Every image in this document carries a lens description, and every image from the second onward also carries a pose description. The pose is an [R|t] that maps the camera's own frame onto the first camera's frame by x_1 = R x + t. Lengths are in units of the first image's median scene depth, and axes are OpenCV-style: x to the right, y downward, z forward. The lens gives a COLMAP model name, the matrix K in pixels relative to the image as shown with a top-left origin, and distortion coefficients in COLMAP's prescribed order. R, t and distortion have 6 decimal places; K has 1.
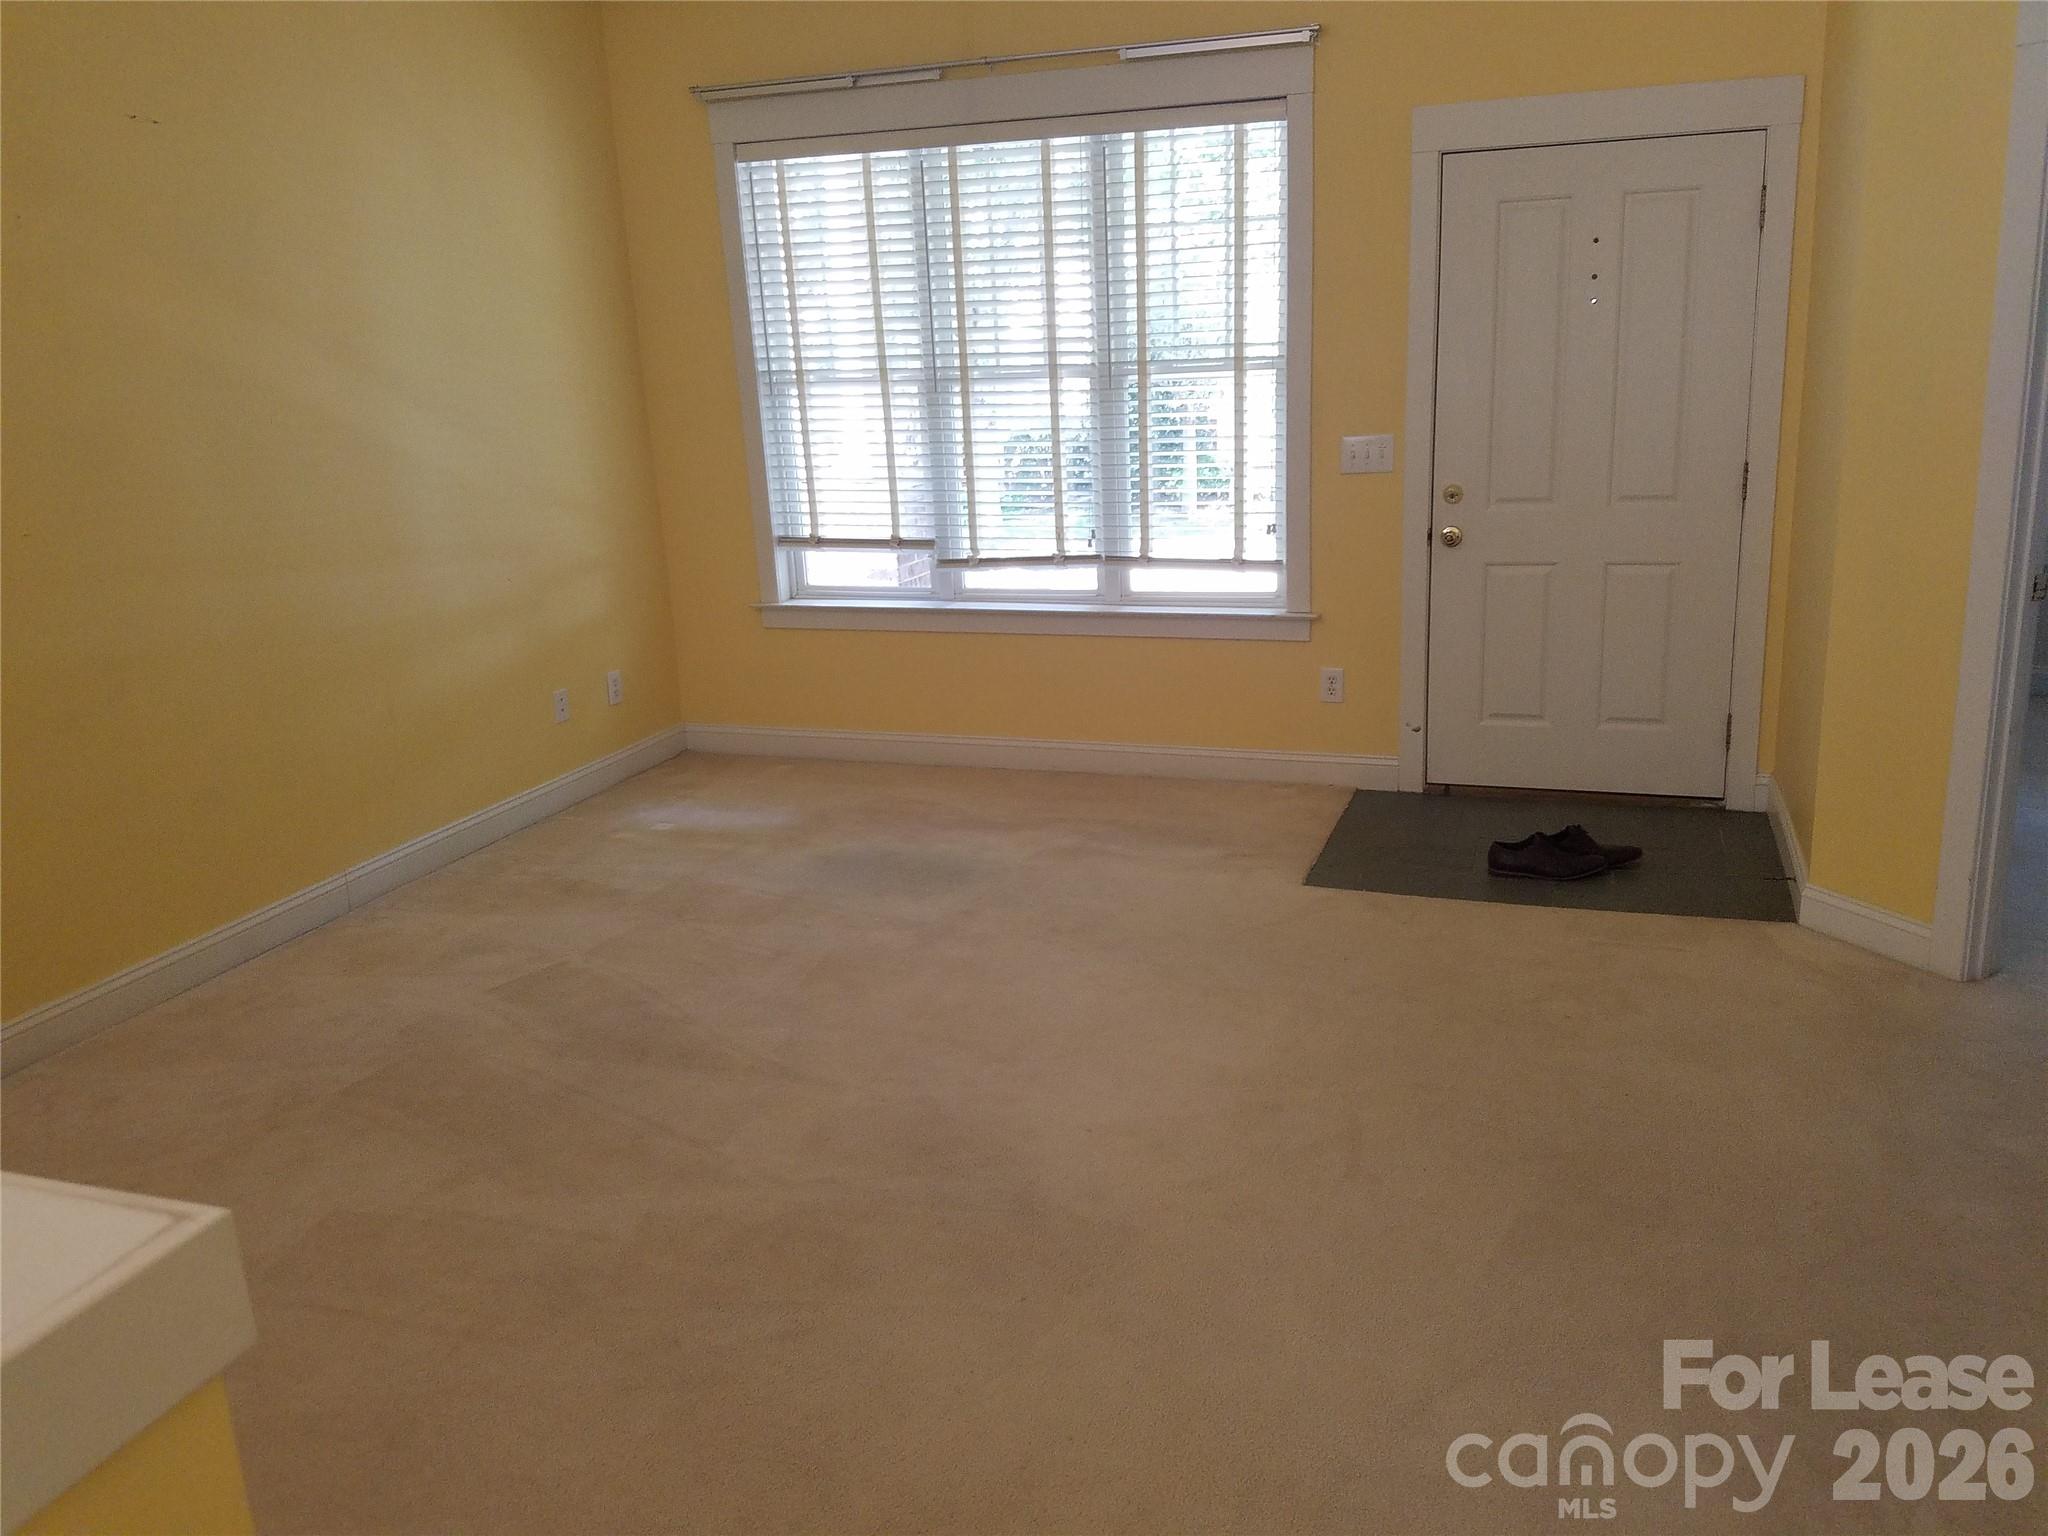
lens RADIAL K [[1589.4, 0, 1080.1], [0, 1589.4, 757.9], [0, 0, 1]] dist [0.218010, -0.361652]
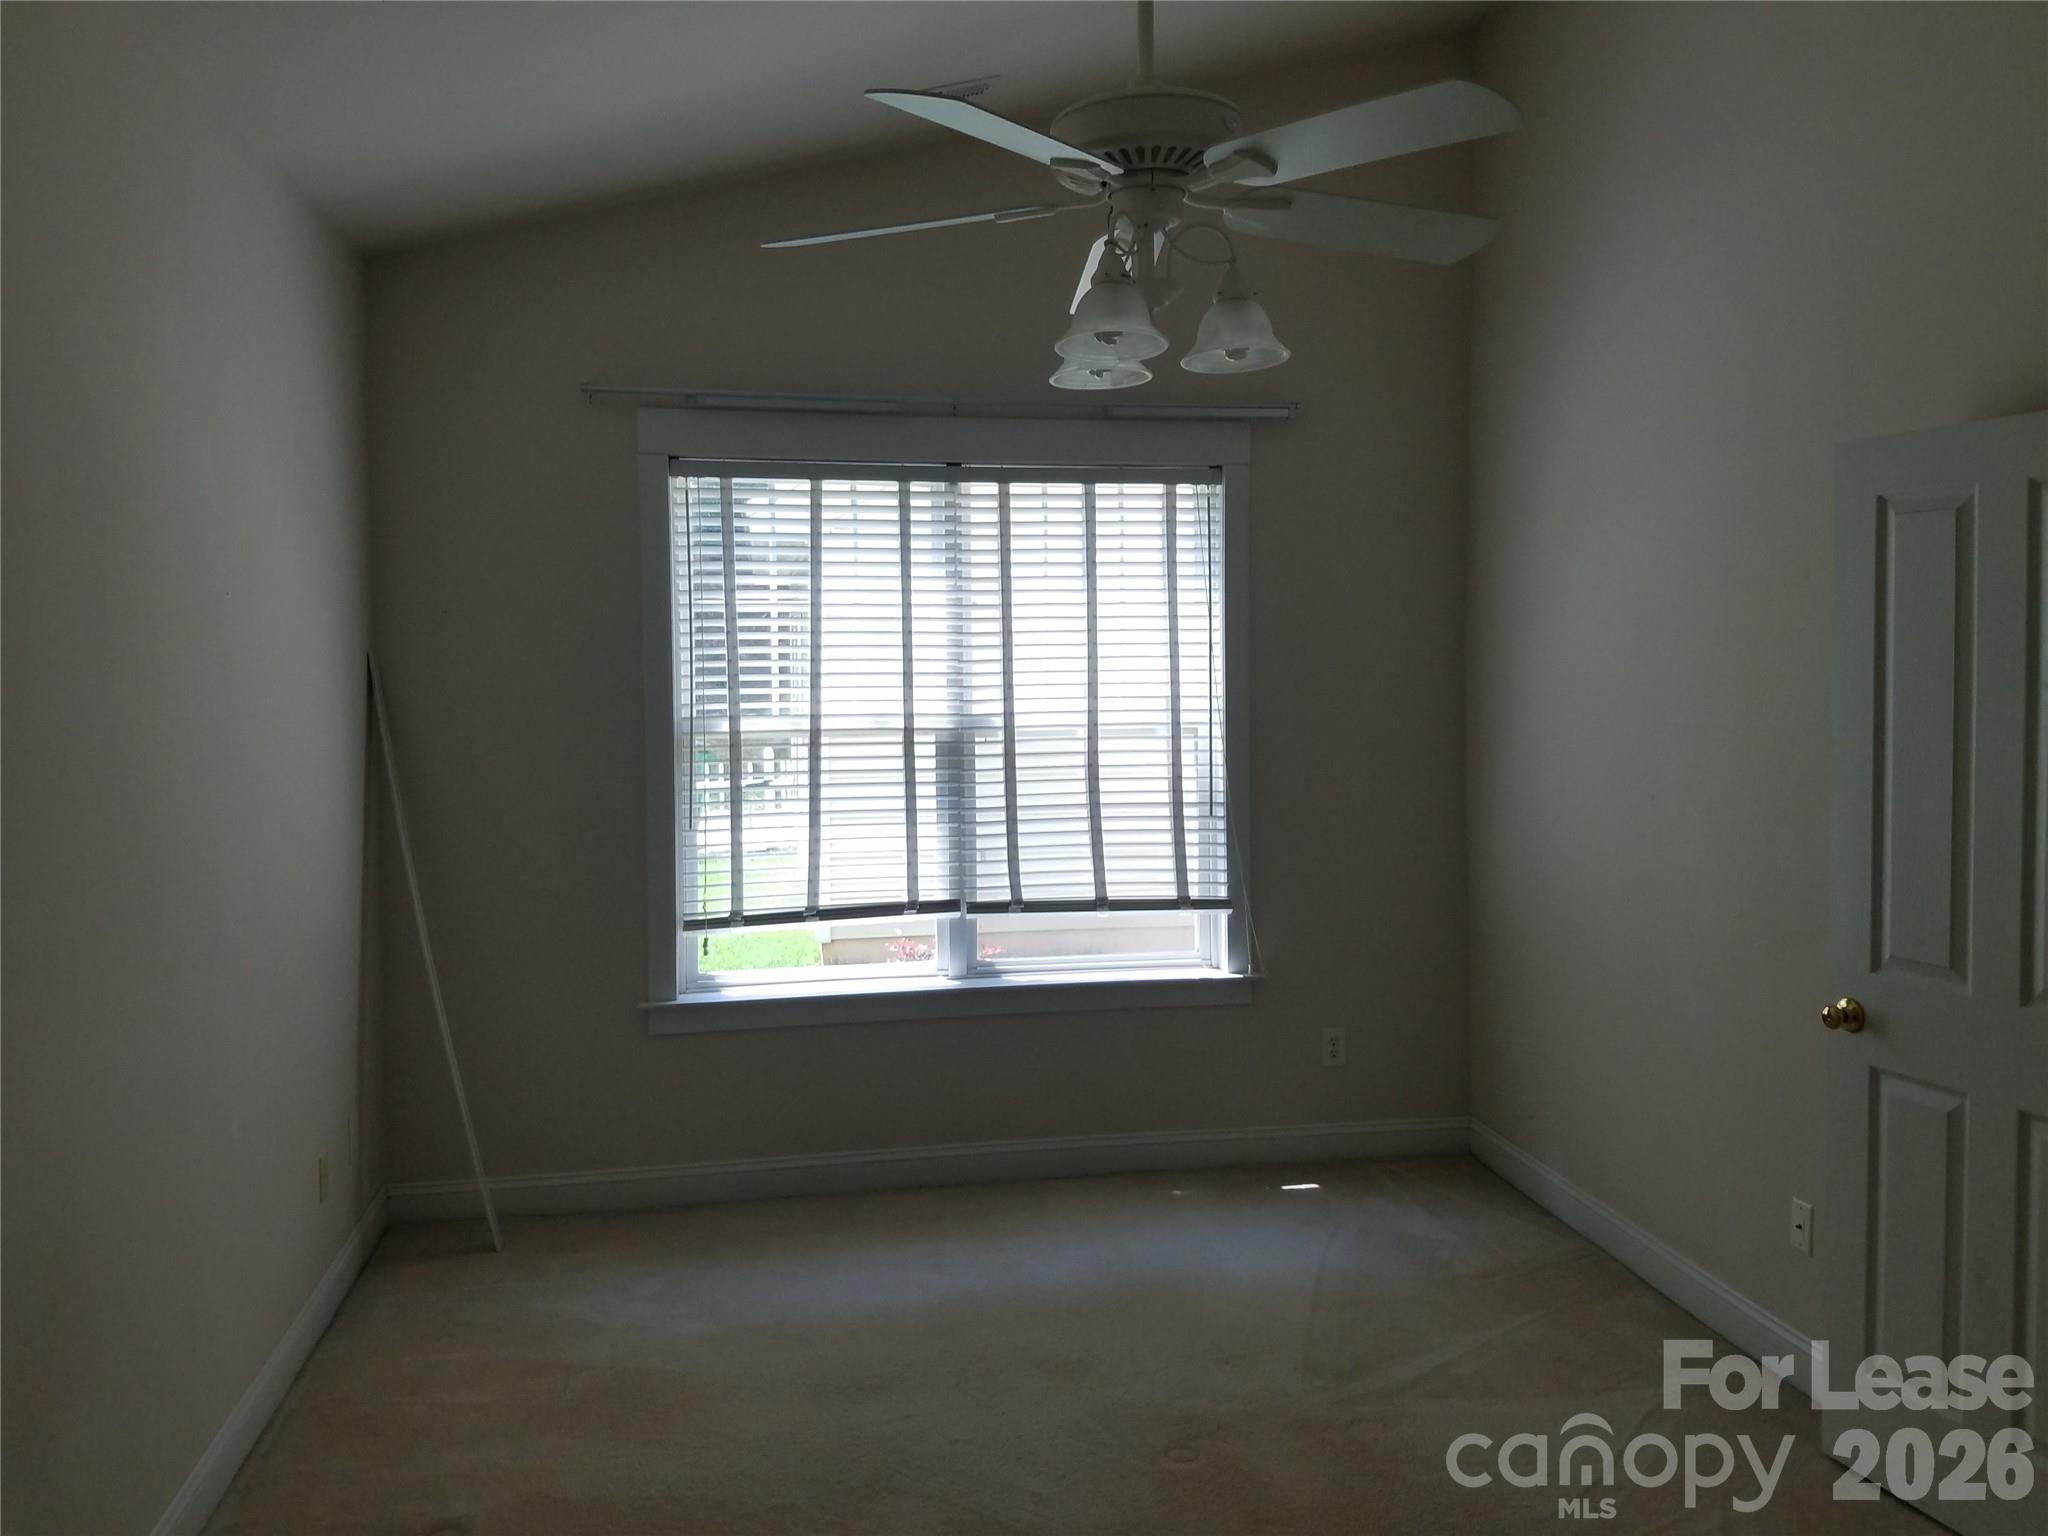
lens RADIAL K [[1589.4, 0, 1080.1], [0, 1589.4, 757.9], [0, 0, 1]] dist [0.218010, -0.361652]
pose [[0.872424, 0.004122, 0.488733, -0.432278], [0.100069, 0.977274, -0.186874, -0.049746], [-0.478396, 0.211941, 0.852184, 0.226332]]
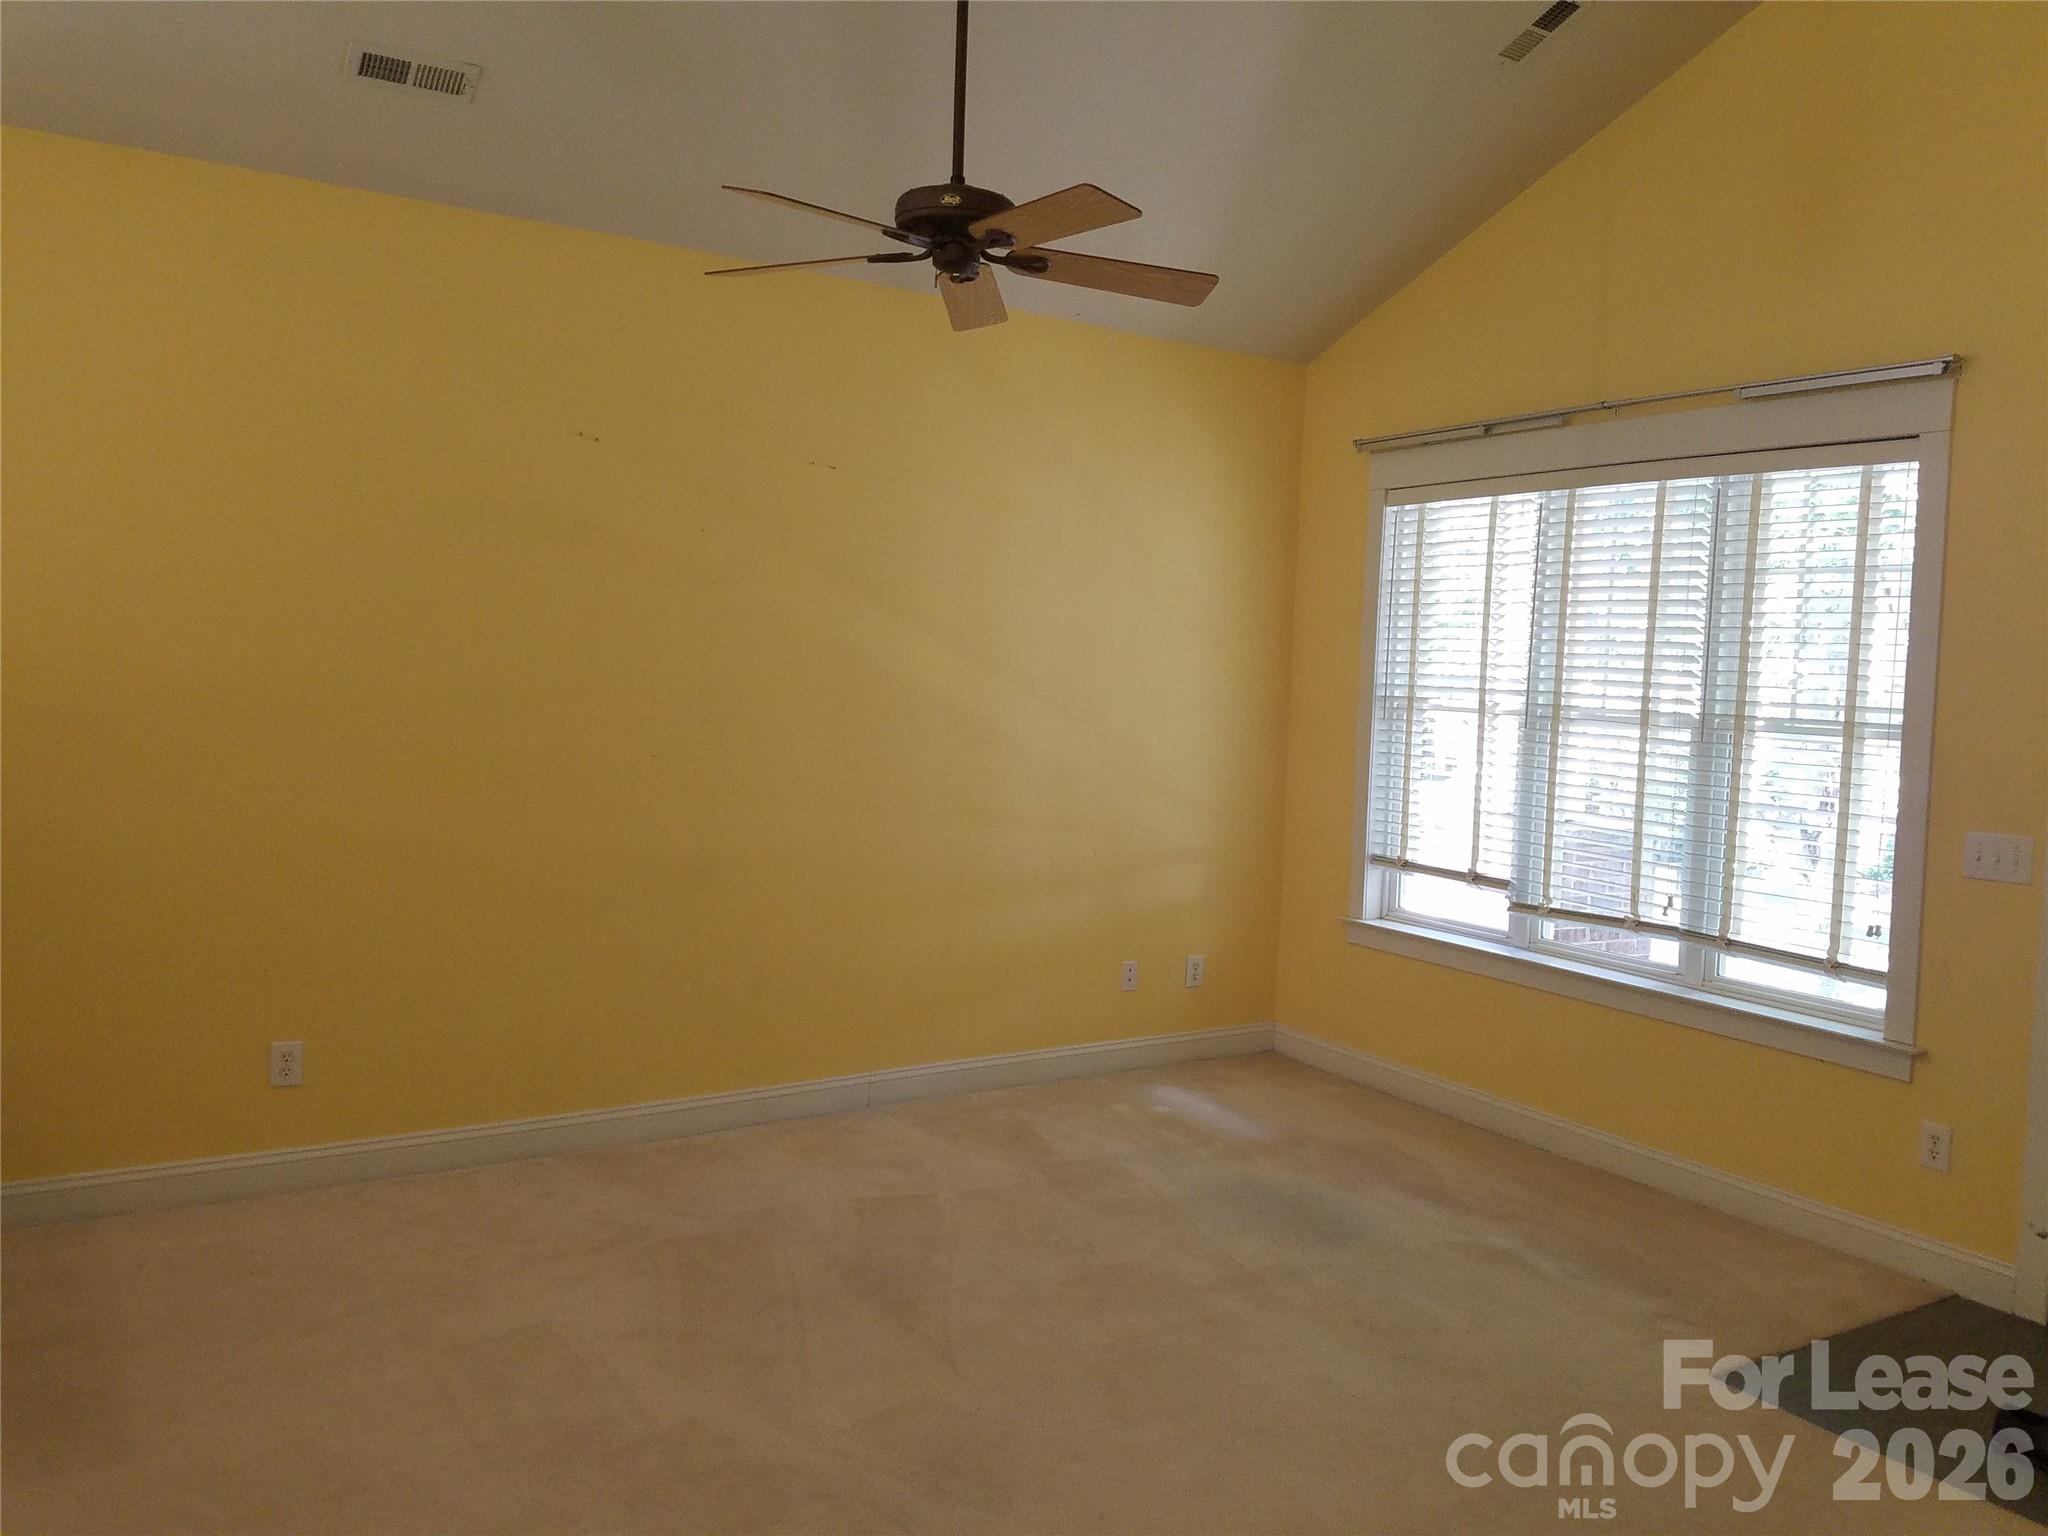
lens RADIAL K [[1589.4, 0, 1080.1], [0, 1589.4, 757.9], [0, 0, 1]] dist [0.218010, -0.361652]
pose [[0.787984, 0.109823, -0.605821, 0.283108], [-0.229320, 0.965517, -0.123246, -0.033831], [0.571395, 0.236043, 0.785997, 0.107652]]
